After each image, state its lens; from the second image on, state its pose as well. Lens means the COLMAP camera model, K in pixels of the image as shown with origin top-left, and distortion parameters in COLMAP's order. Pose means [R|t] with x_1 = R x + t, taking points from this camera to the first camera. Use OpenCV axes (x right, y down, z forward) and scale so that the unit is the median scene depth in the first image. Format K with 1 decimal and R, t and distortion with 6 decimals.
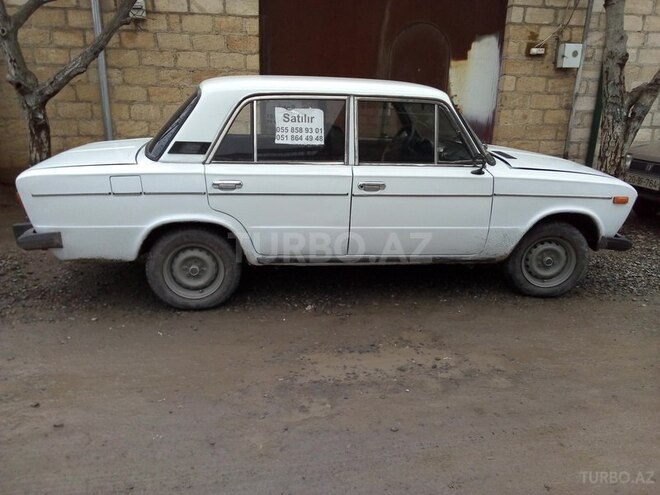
lens RADIAL K [[518.9, 0, 331.1], [0, 518.9, 247.6], [0, 0, 1]] dist [0.010943, 0.005900]
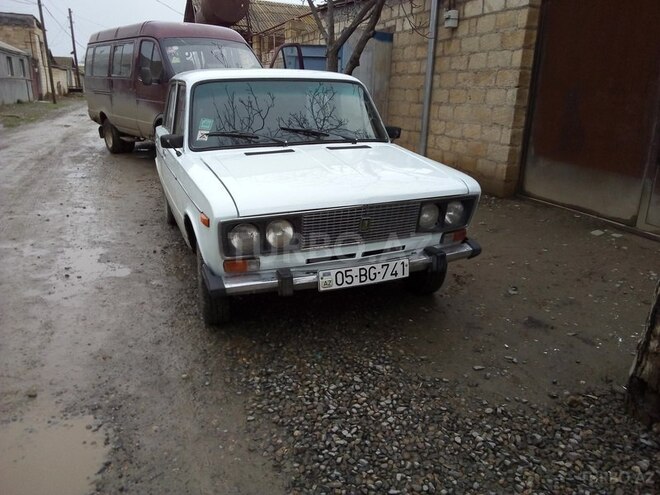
lens RADIAL K [[518.9, 0, 330.3], [0, 518.9, 247.8], [0, 0, 1]] dist [0.010943, 0.005900]
pose [[0.275141, 0.259093, -0.925834, 0.683957], [-0.301953, 0.937561, 0.172640, -0.114561], [0.912755, 0.232058, 0.336195, 0.498306]]
